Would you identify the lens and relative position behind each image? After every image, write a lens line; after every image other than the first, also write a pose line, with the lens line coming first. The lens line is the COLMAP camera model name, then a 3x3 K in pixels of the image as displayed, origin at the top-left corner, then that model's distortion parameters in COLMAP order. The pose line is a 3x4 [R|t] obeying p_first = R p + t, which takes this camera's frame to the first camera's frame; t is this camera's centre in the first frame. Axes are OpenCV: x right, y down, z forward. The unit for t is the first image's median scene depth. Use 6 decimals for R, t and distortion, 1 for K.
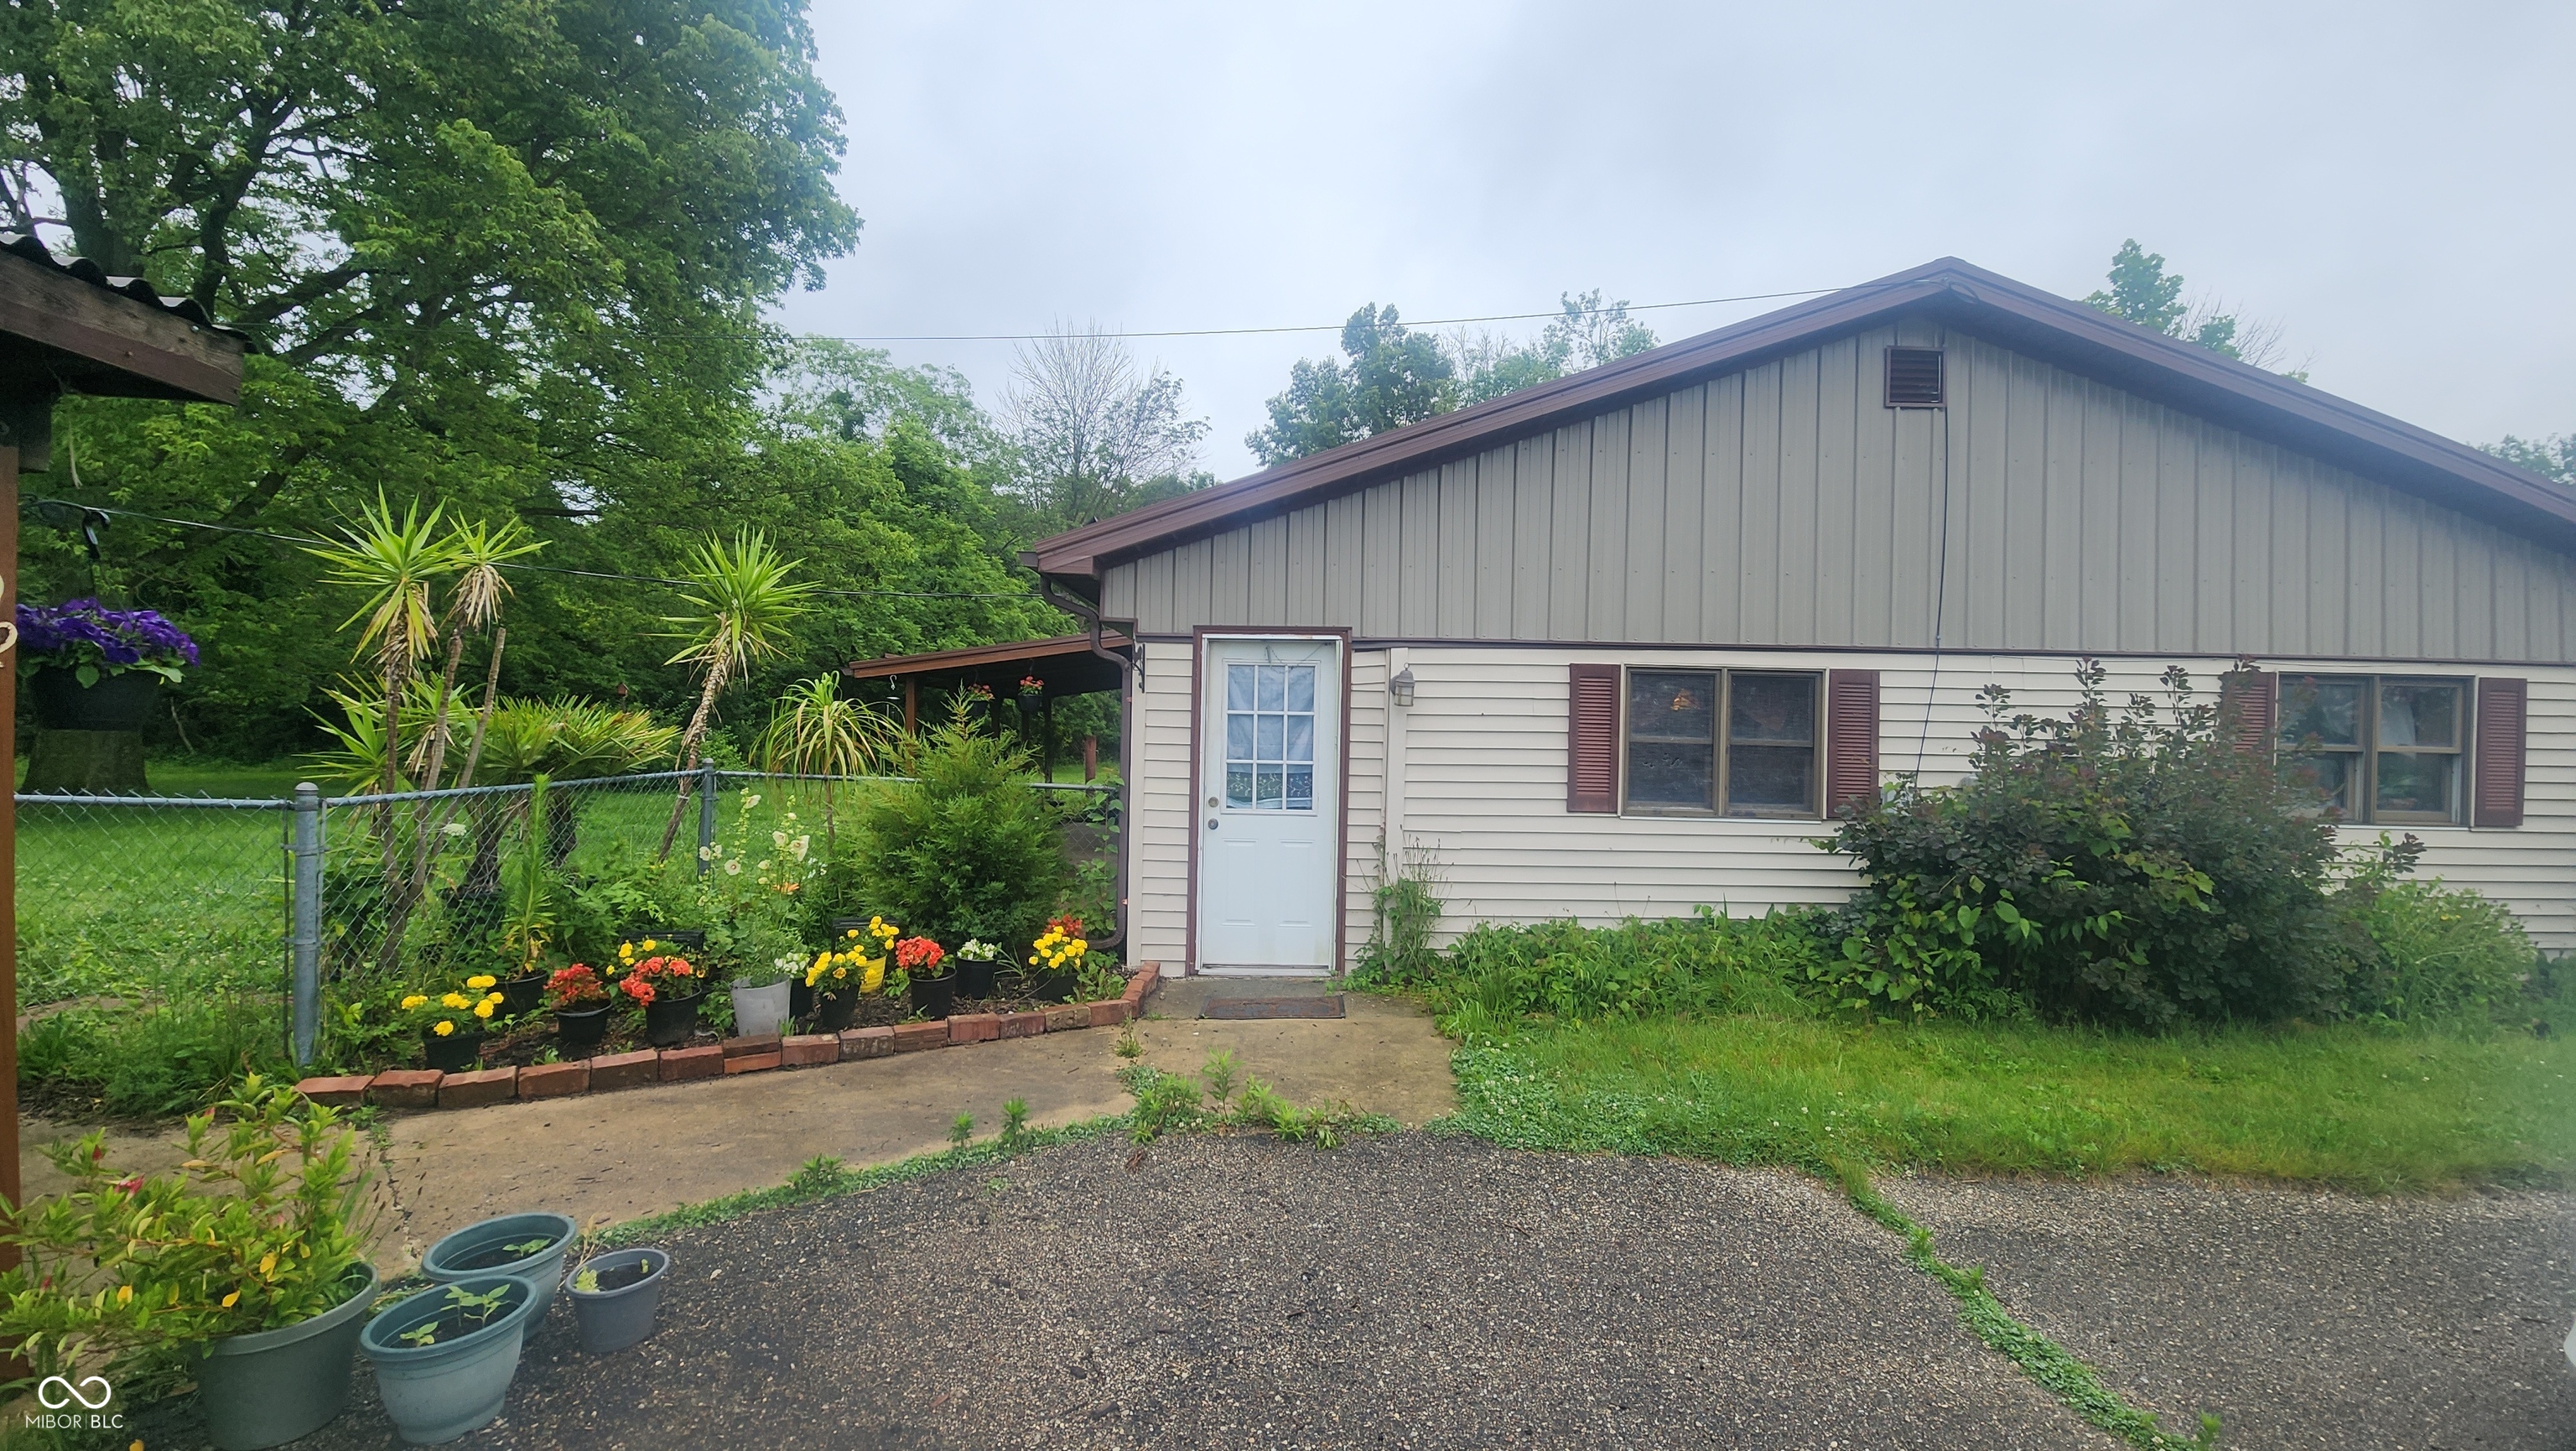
lens RADIAL K [[1042.4, 0, 1287.2], [0, 1042.4, 733.6], [0, 0, 1]] dist [-0.001026, -0.000204]
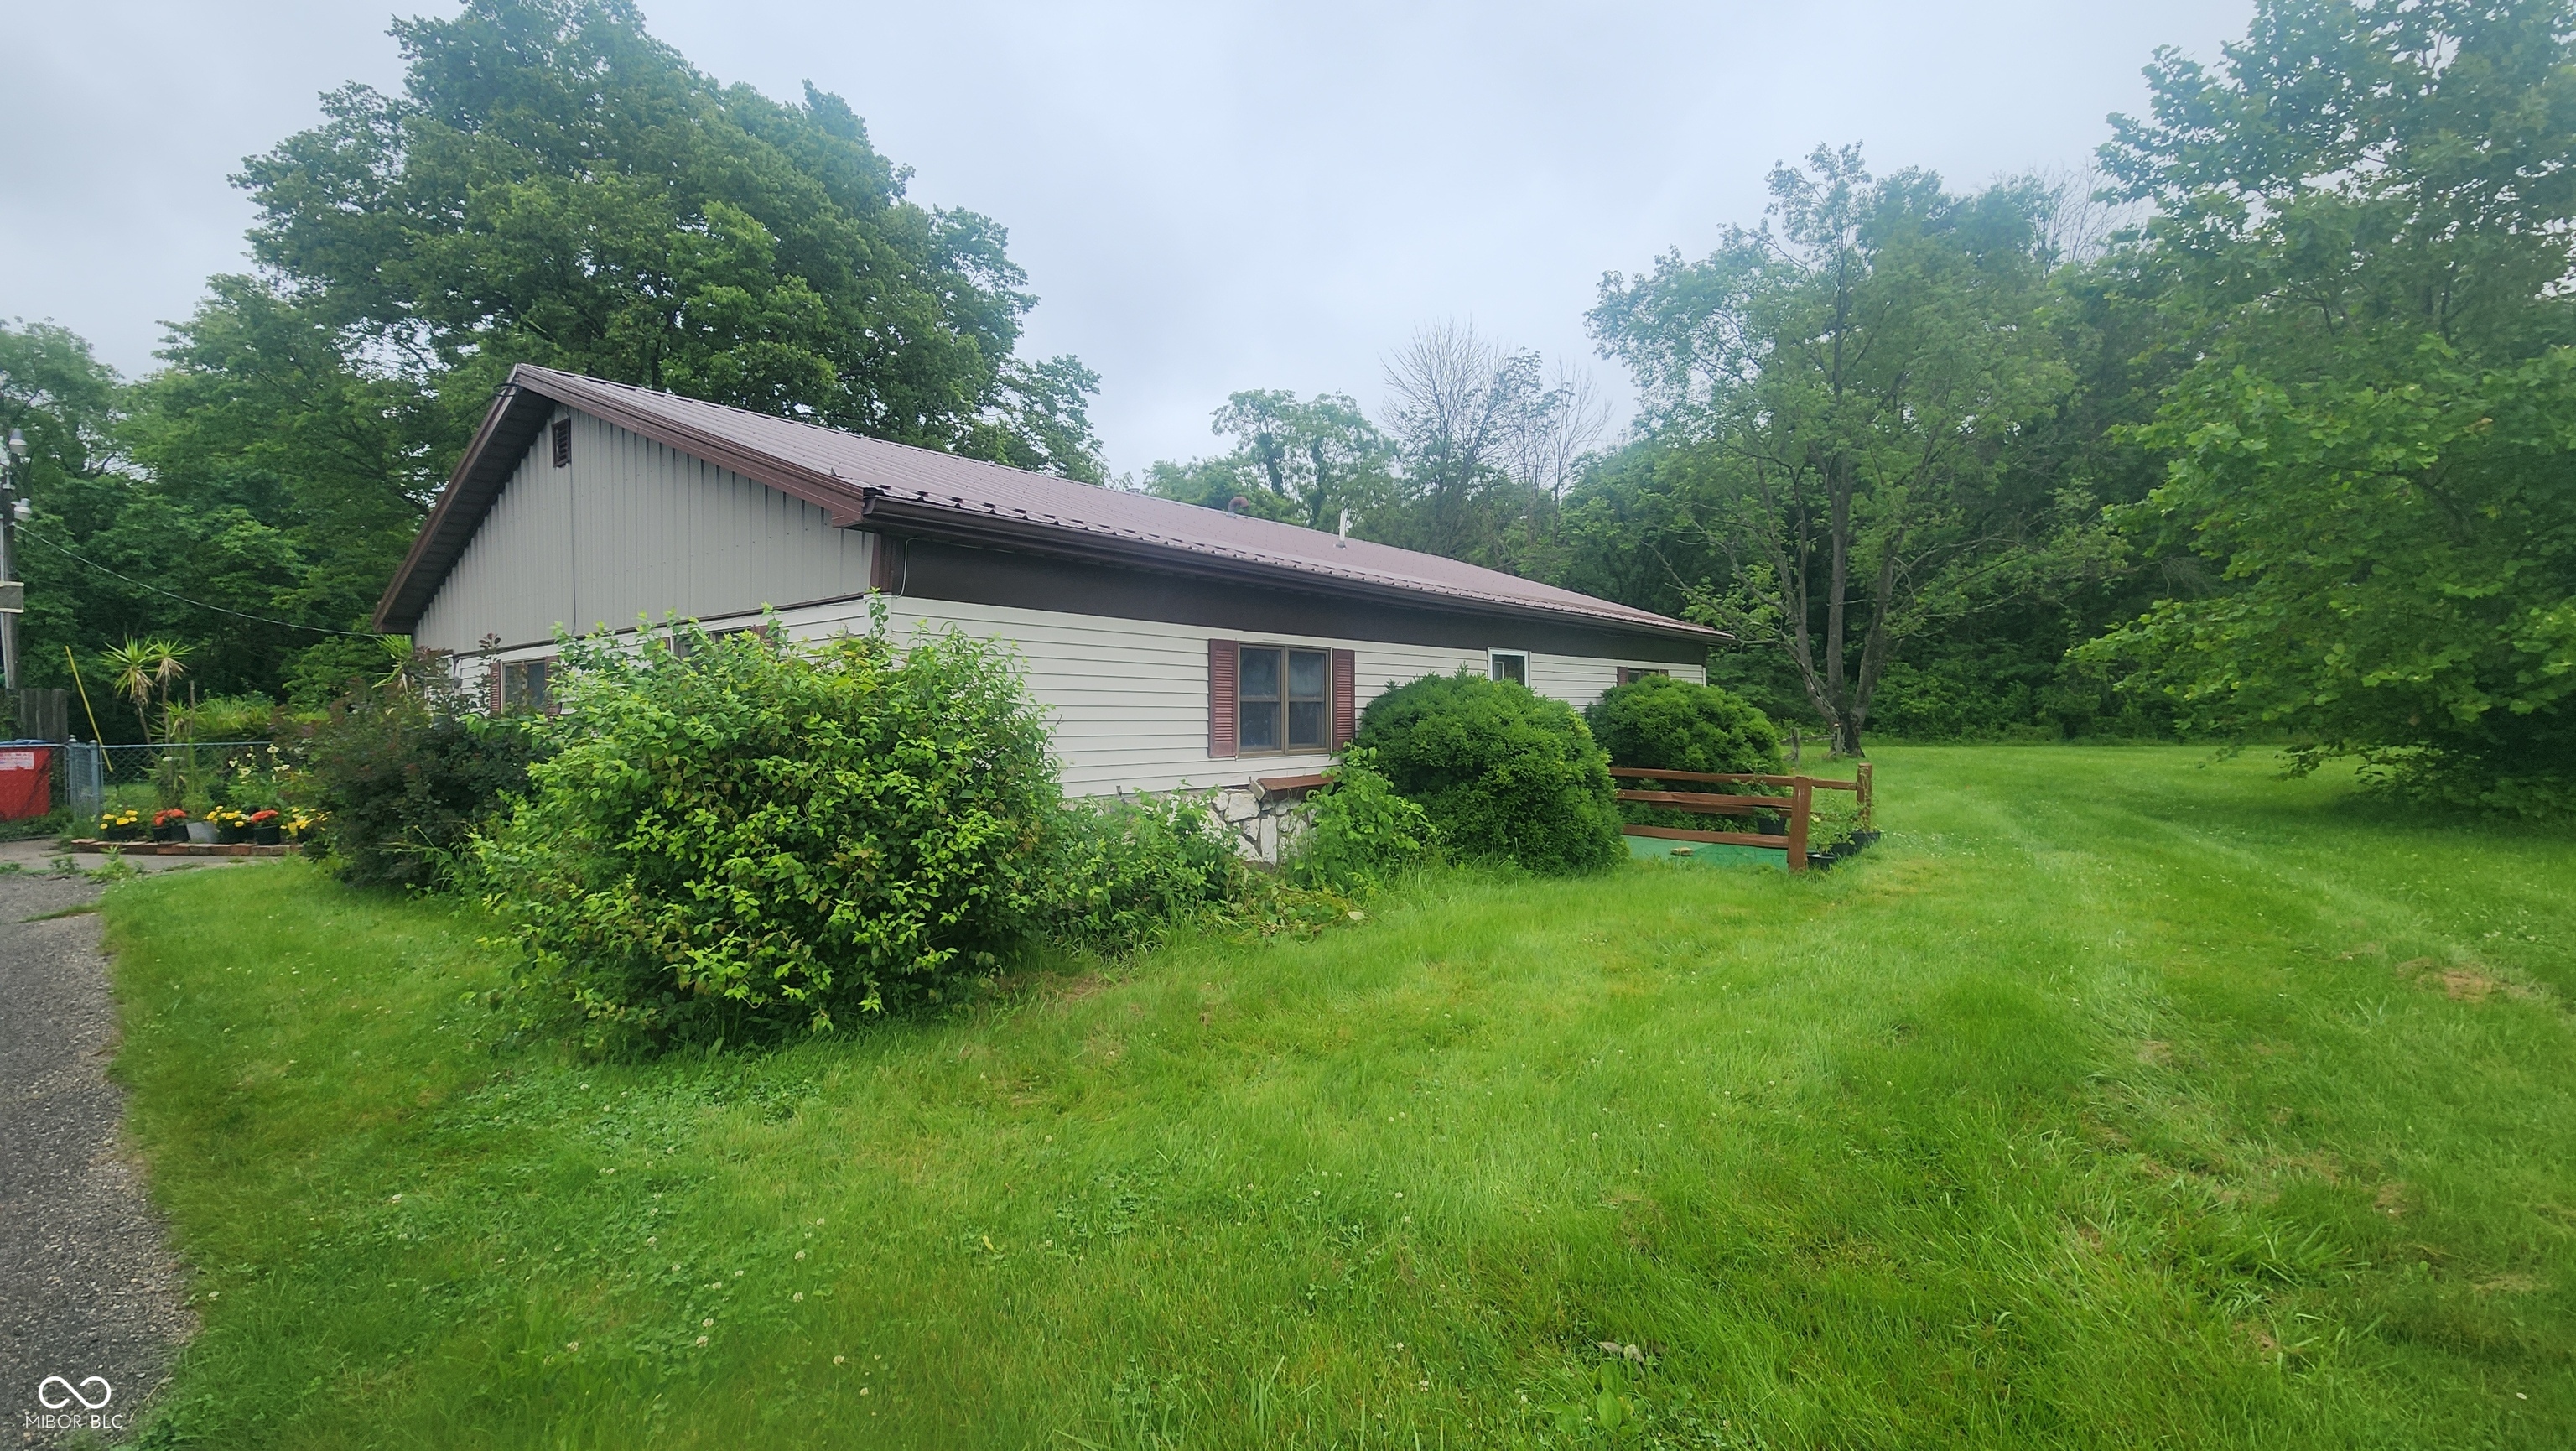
lens RADIAL K [[1042.4, 0, 1287.2], [0, 1042.4, 733.6], [0, 0, 1]] dist [-0.001026, -0.000204]
pose [[0.789411, -0.029430, -0.613159, 2.880678], [0.036790, 0.999323, -0.000599, 0.125223], [0.612761, -0.022085, 0.789959, 0.647077]]
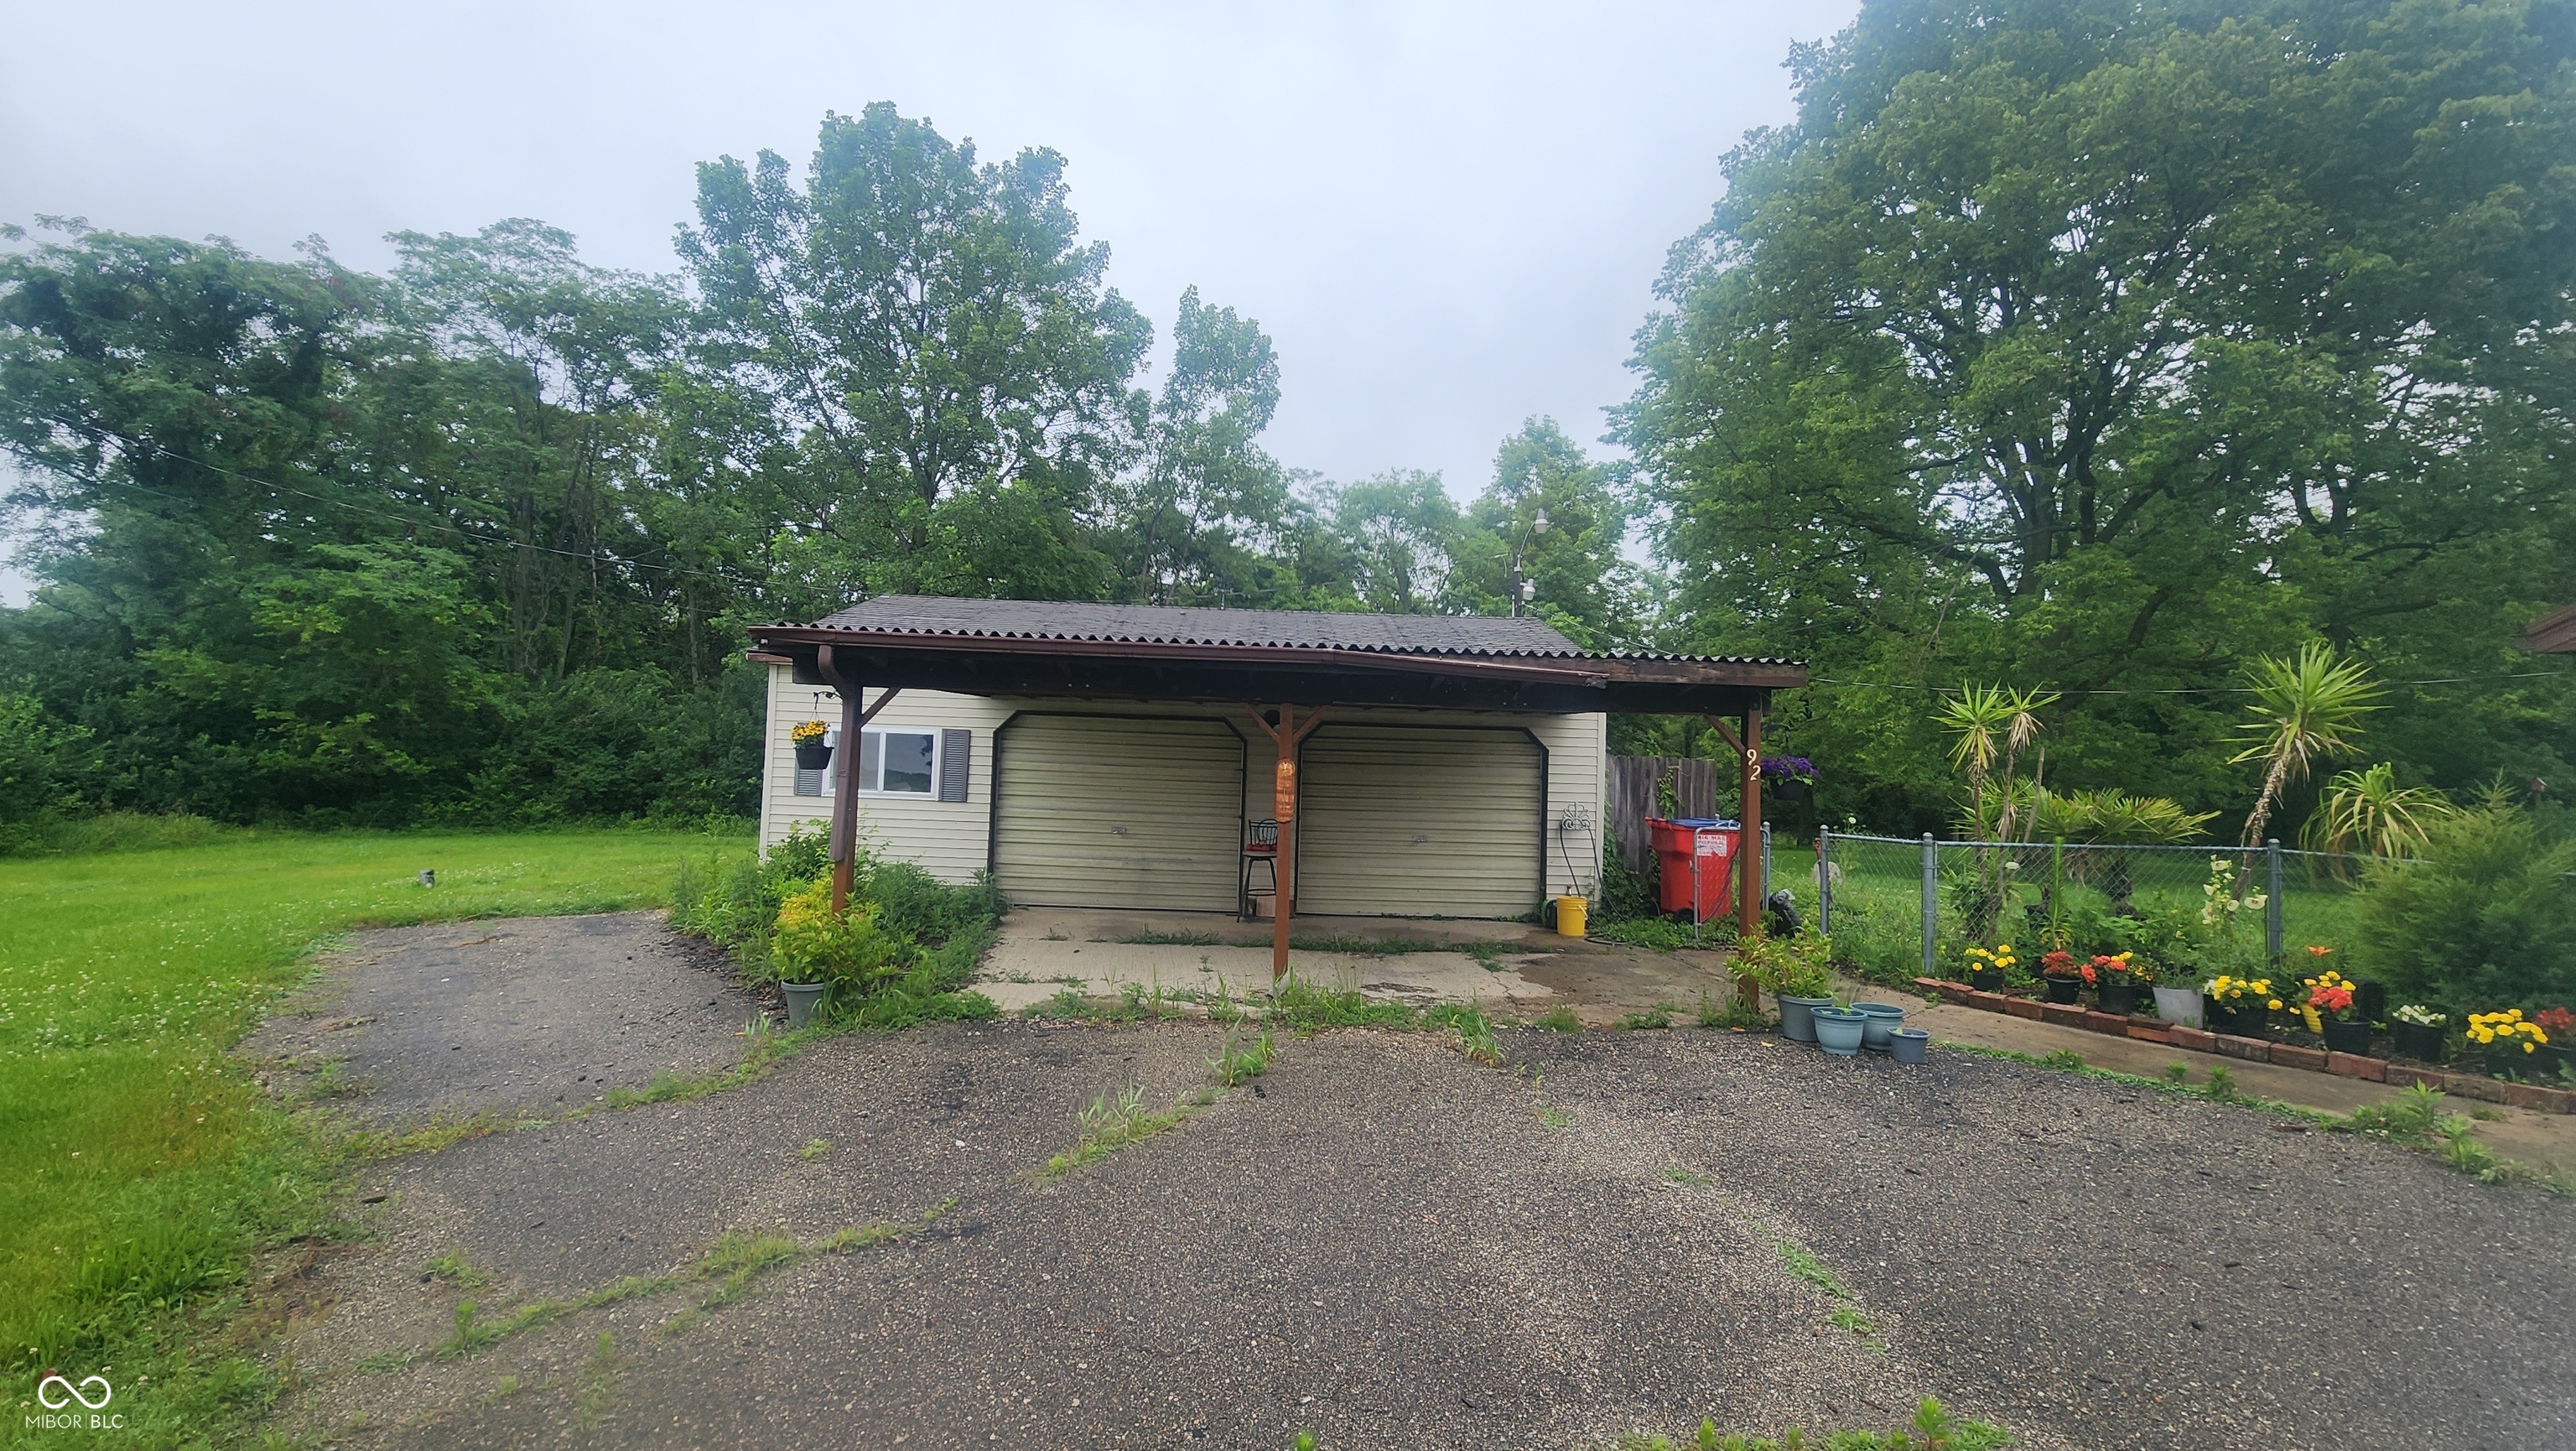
lens RADIAL K [[1042.4, 0, 1287.2], [0, 1042.4, 733.6], [0, 0, 1]] dist [-0.001026, -0.000204]
pose [[0.014676, -0.070654, -0.997393, 0.909248], [-0.031027, 0.996988, -0.071082, 0.032314], [0.999411, 0.031989, 0.012440, -0.233707]]
